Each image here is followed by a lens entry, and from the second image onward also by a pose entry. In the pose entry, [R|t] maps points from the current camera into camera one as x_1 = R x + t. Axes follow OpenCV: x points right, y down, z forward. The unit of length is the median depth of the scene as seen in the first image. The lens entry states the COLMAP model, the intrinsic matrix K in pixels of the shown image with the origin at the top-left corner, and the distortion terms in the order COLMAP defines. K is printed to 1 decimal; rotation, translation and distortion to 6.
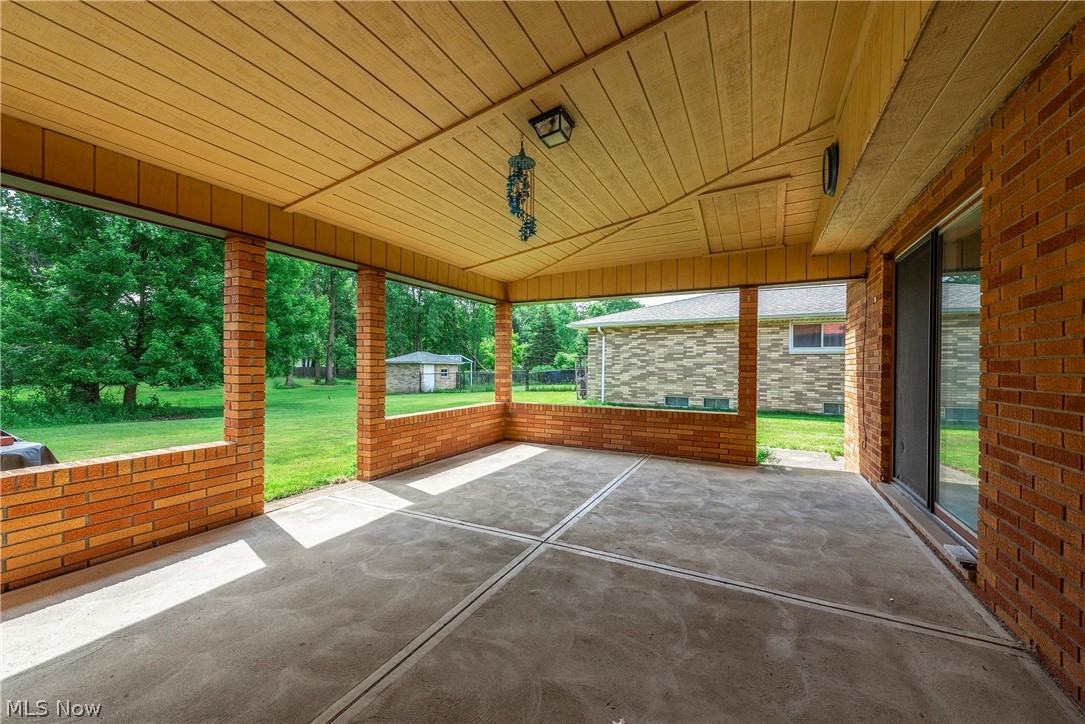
lens RADIAL K [[426.6, 0, 539.3], [0, 426.6, 366.9], [0, 0, 1]] dist [-0.004137, -0.001257]
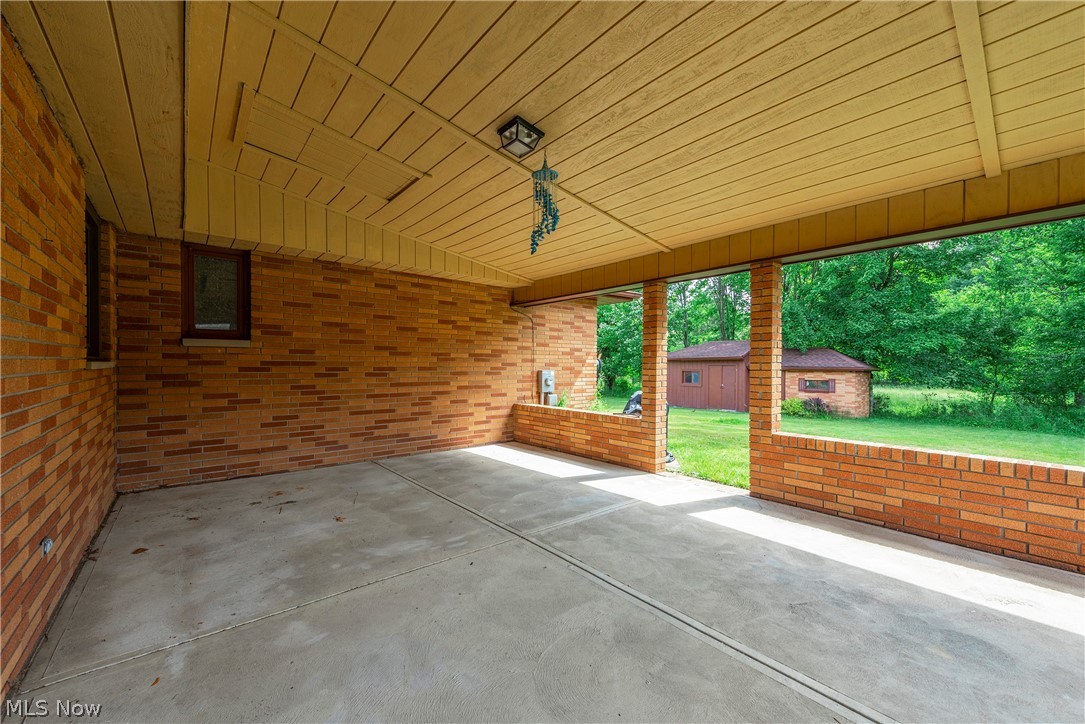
lens RADIAL K [[426.6, 0, 549.2], [0, 426.6, 365.1], [0, 0, 1]] dist [-0.004137, -0.001257]
pose [[-0.384946, -0.006853, -0.922914, 0.663101], [-0.013809, 0.999903, -0.001665, -0.005847], [0.922836, 0.012103, -0.385004, 1.025339]]
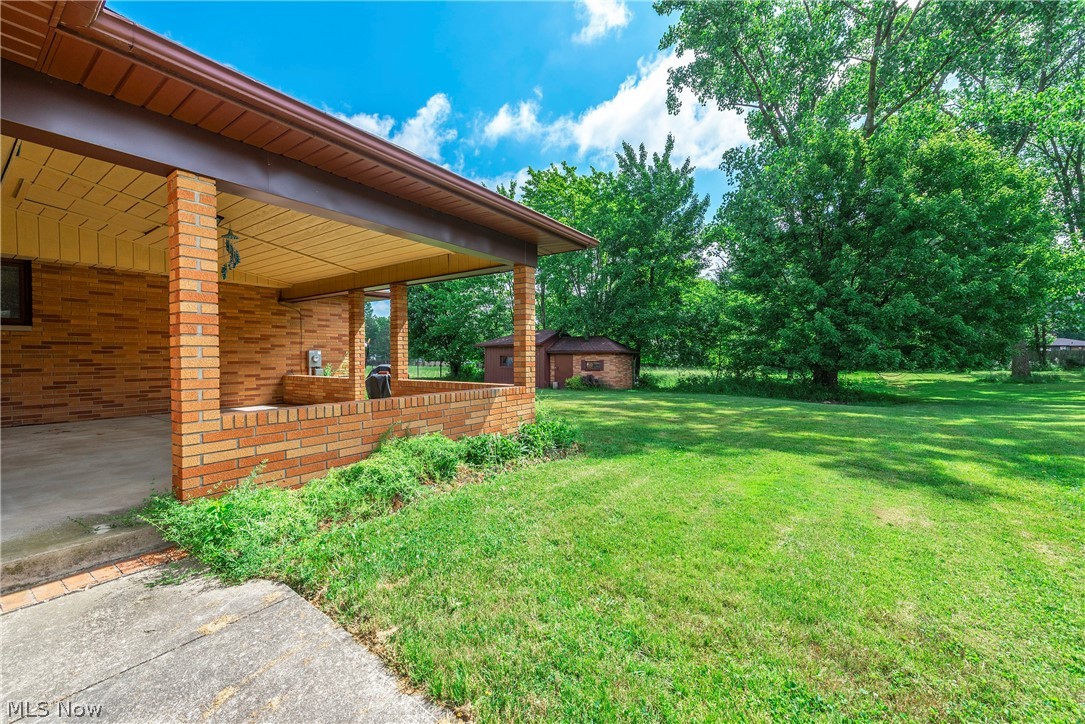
lens RADIAL K [[426.6, 0, 537.1], [0, 426.6, 357.0], [0, 0, 1]] dist [-0.004137, -0.001257]
pose [[-0.135587, 0.001676, -0.990764, 1.205445], [-0.003313, 0.999992, 0.002145, 0.041368], [0.990760, 0.003573, -0.135580, 1.892727]]
